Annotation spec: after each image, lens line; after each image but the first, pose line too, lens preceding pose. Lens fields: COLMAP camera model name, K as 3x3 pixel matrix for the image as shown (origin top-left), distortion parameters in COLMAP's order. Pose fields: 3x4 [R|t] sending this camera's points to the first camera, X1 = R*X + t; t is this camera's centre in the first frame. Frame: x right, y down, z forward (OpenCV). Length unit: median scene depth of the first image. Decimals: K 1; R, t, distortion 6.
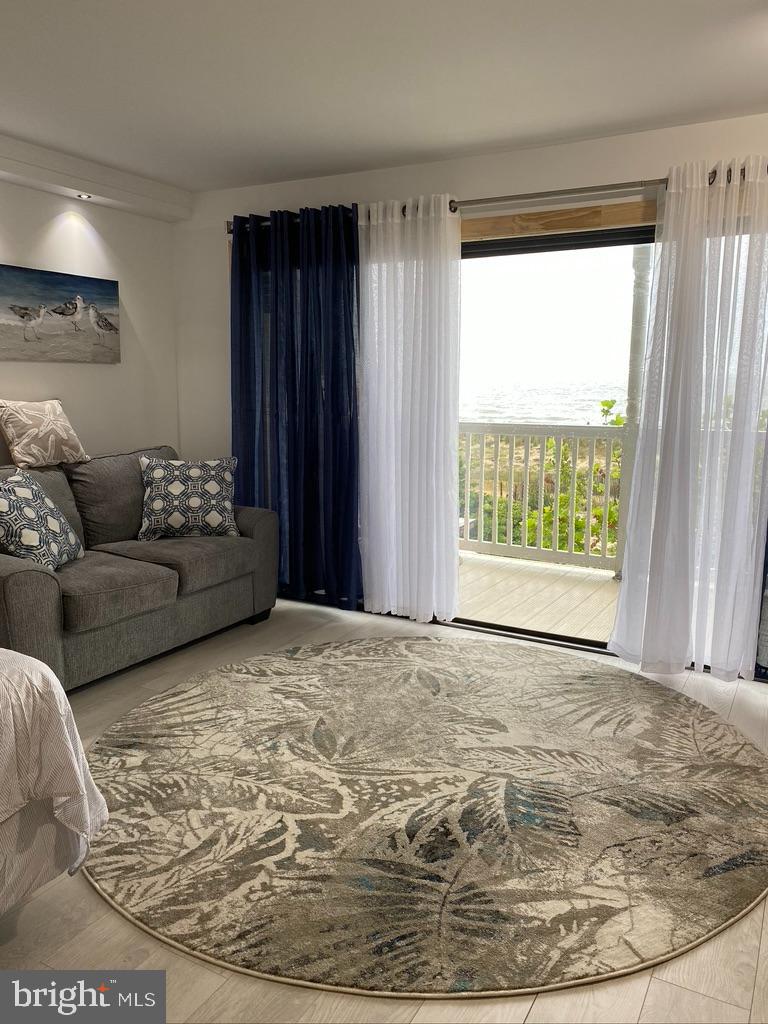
lens RADIAL K [[781.1, 0, 384.0], [0, 781.1, 512.0], [0, 0, 1]] dist [0.031691, -0.001993]
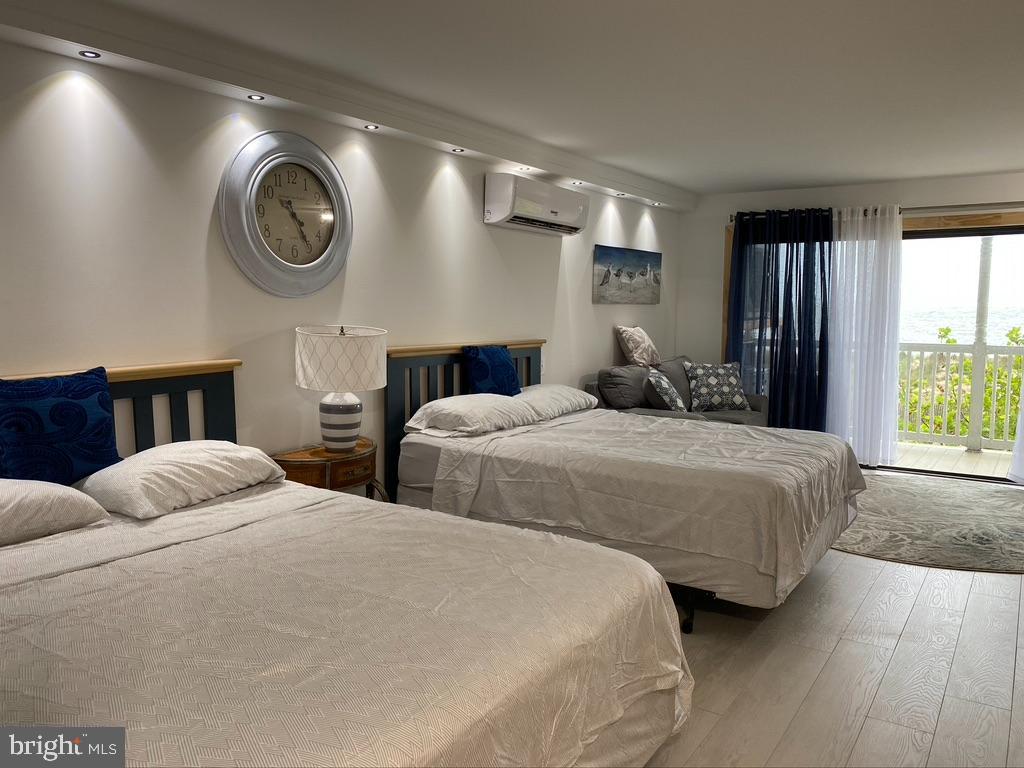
lens RADIAL K [[774.8, 0, 513.6], [0, 774.8, 393.1], [0, 0, 1]] dist [-0.010302, -0.005831]
pose [[0.996056, 0.004615, -0.088605, -0.731220], [-0.009680, 0.998338, -0.056819, 0.123474], [0.088196, 0.057452, 0.994445, -0.854442]]
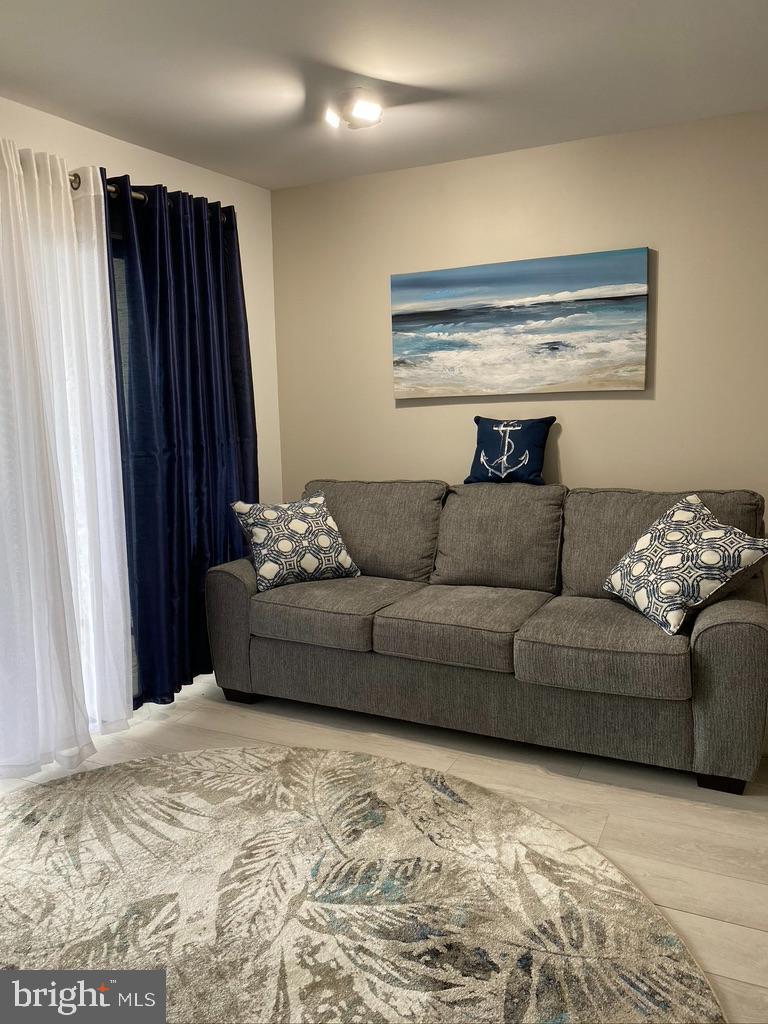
lens RADIAL K [[781.1, 0, 384.0], [0, 781.1, 512.0], [0, 0, 1]] dist [0.031691, -0.001993]
pose [[-0.054093, -0.152061, 0.986890, -0.513122], [0.182656, 0.970154, 0.159494, -0.141465], [-0.981688, 0.188889, -0.024704, 0.758196]]
